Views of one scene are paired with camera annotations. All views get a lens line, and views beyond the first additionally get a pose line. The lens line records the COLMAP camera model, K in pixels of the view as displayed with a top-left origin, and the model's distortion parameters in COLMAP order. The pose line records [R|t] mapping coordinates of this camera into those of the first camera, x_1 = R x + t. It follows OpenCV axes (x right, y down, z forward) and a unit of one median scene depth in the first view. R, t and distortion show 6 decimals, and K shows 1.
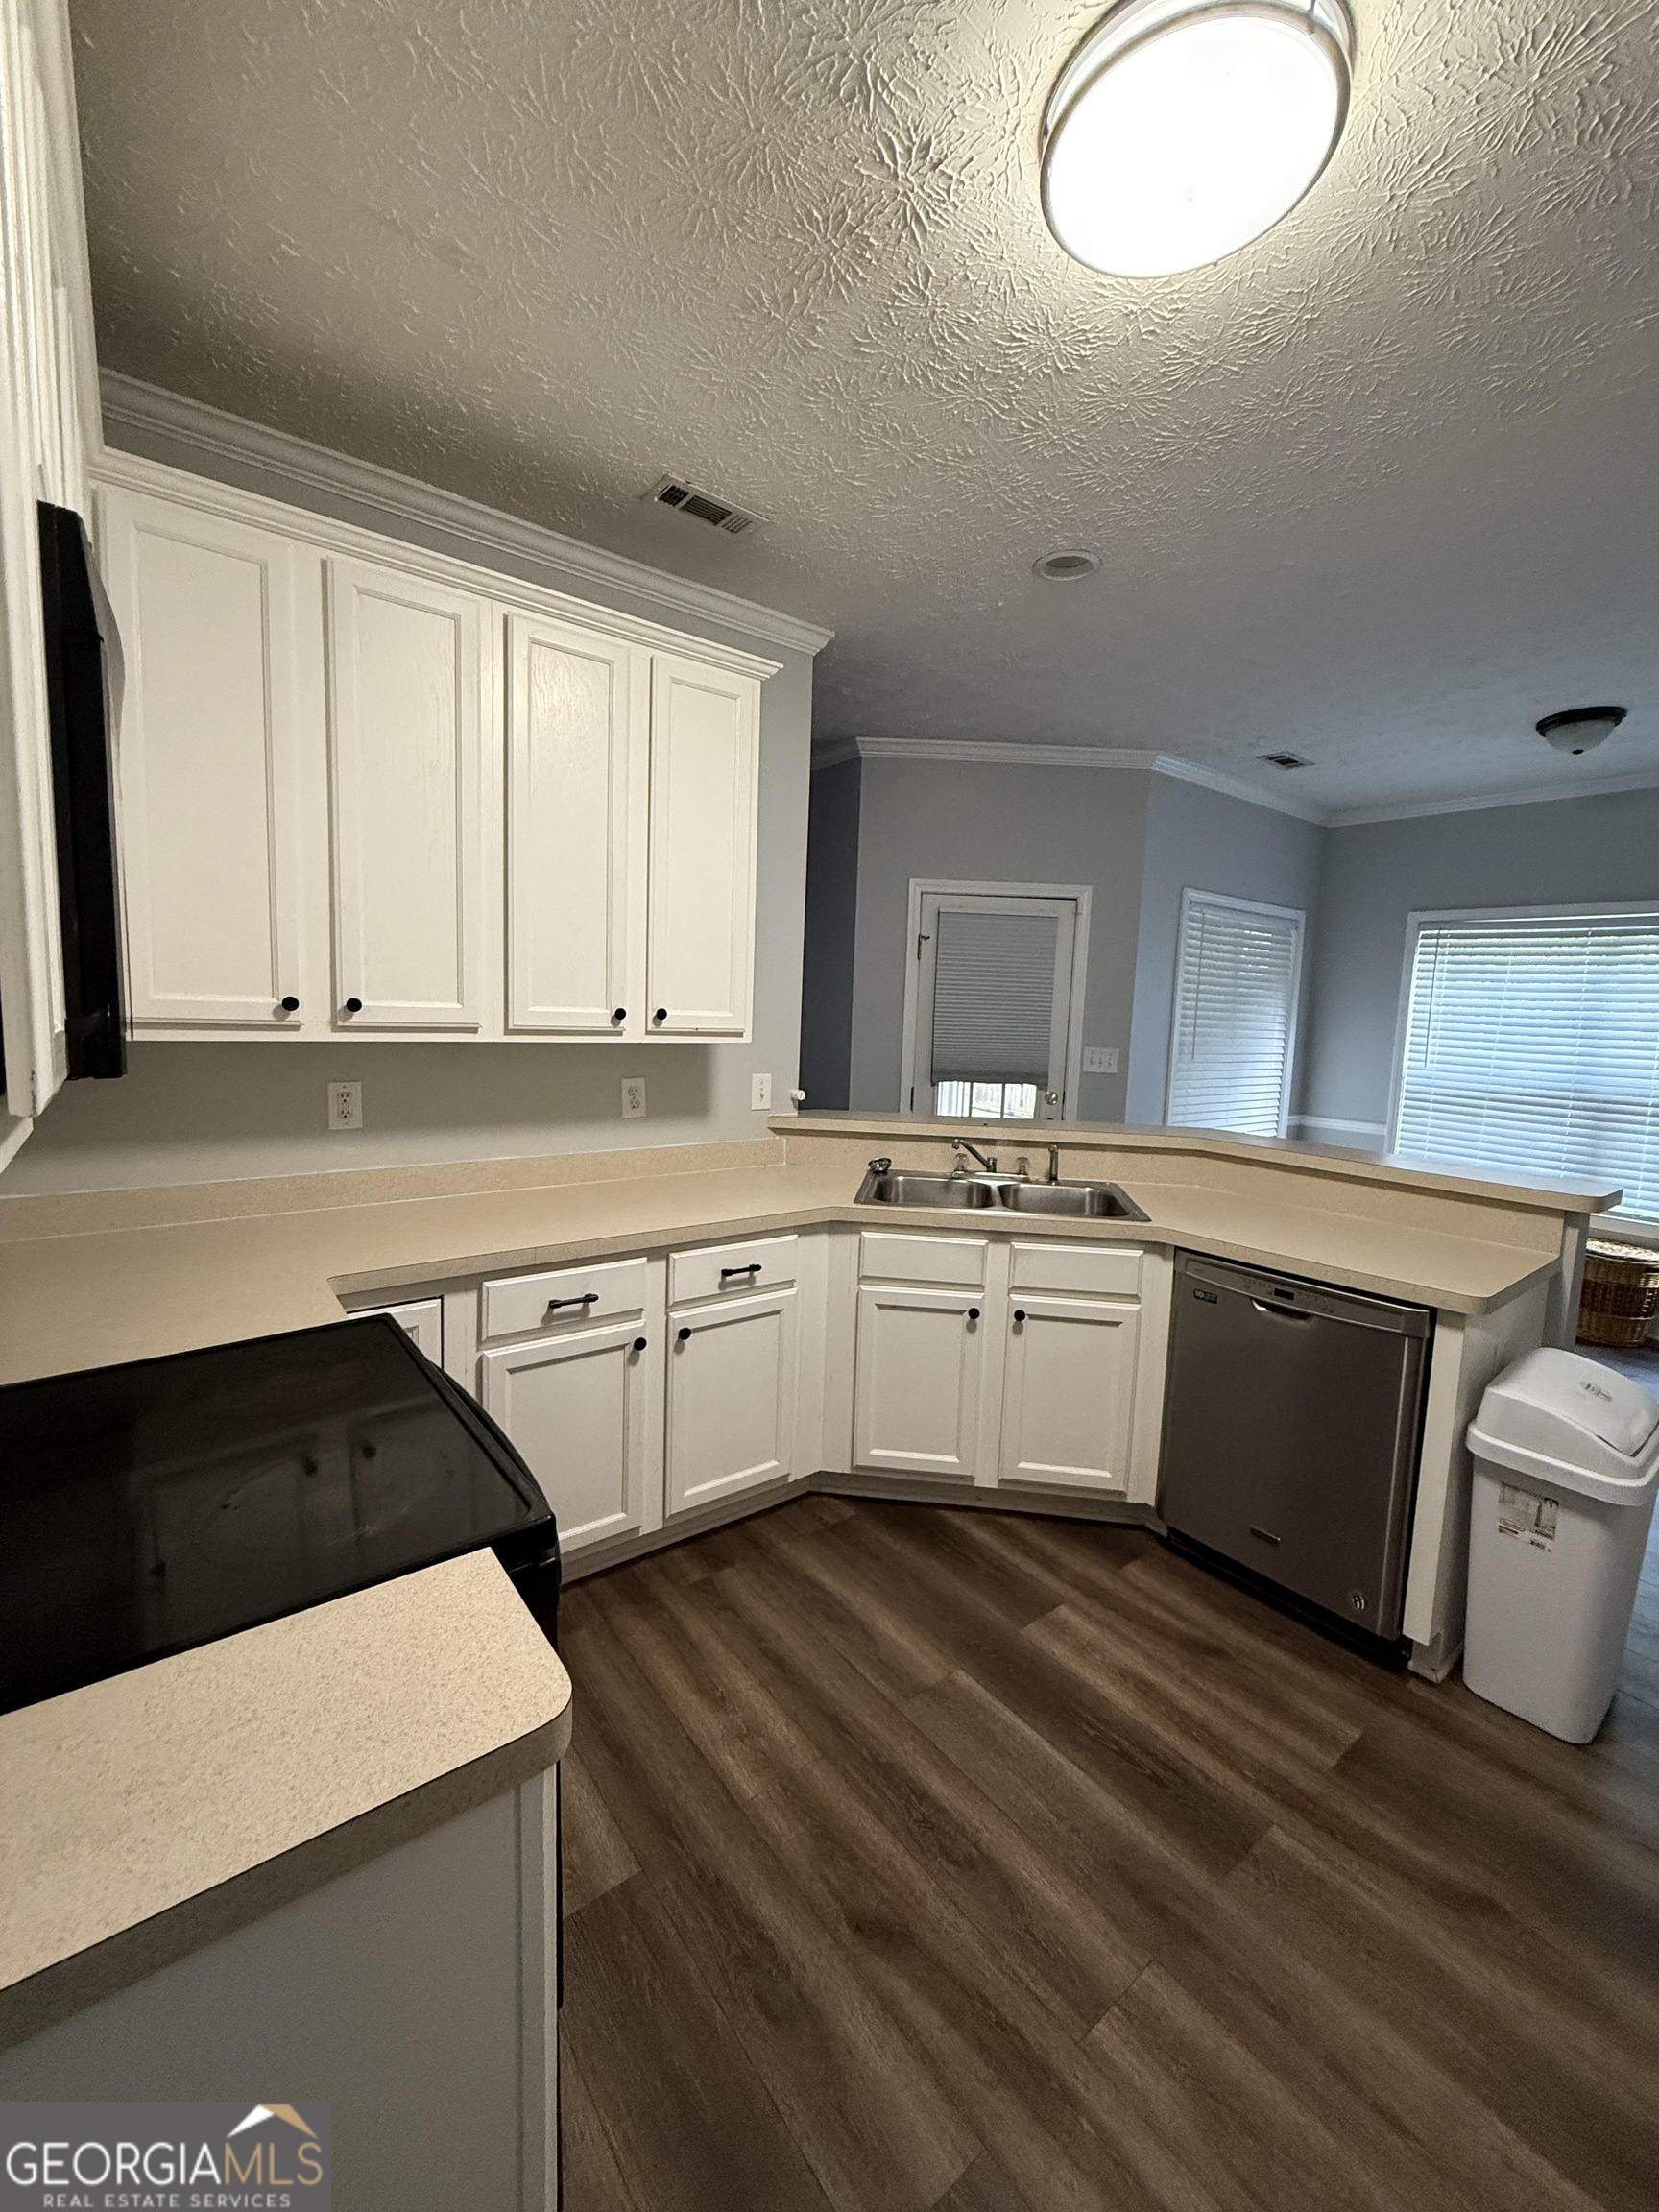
lens RADIAL K [[884.0, 0, 827.8], [0, 884.0, 1098.2], [0, 0, 1]] dist [0.001312, 0.000085]
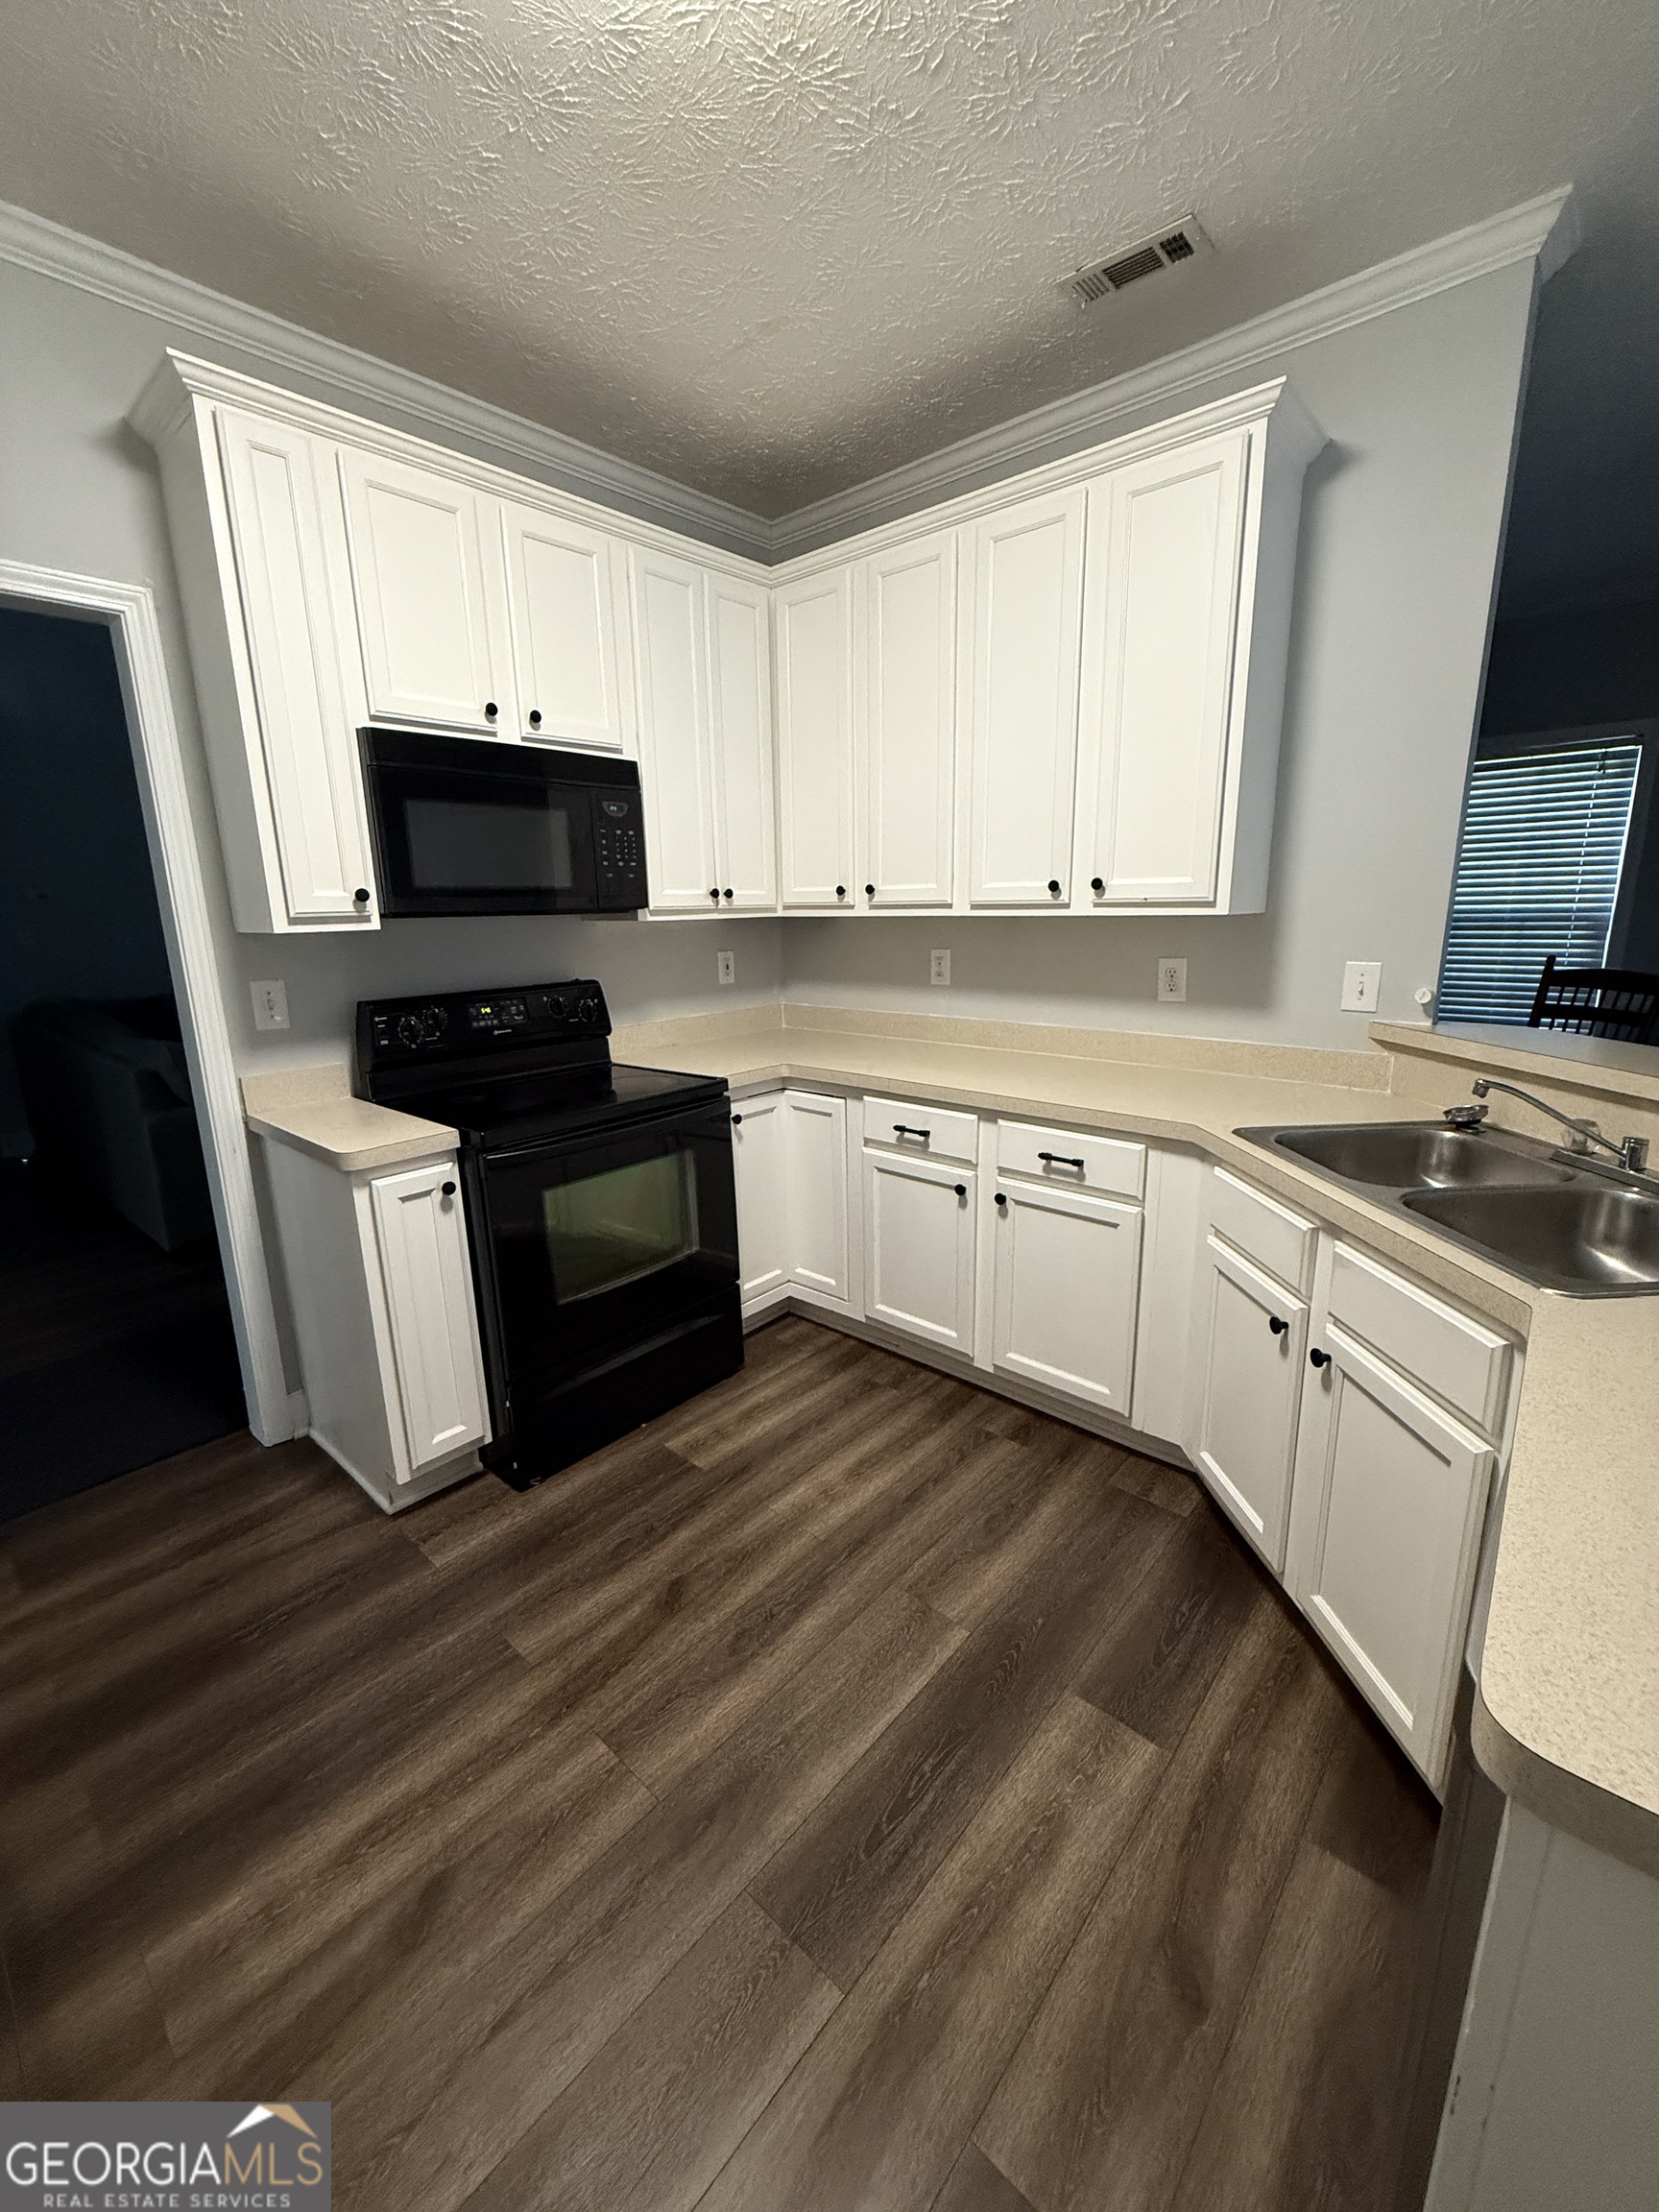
lens RADIAL K [[884.0, 0, 827.8], [0, 884.0, 1098.2], [0, 0, 1]] dist [0.001312, 0.000085]
pose [[0.179648, 0.176963, -0.967683, 0.927337], [-0.077057, 0.983196, 0.165494, -0.005788], [0.980708, 0.044836, 0.190265, 0.714331]]
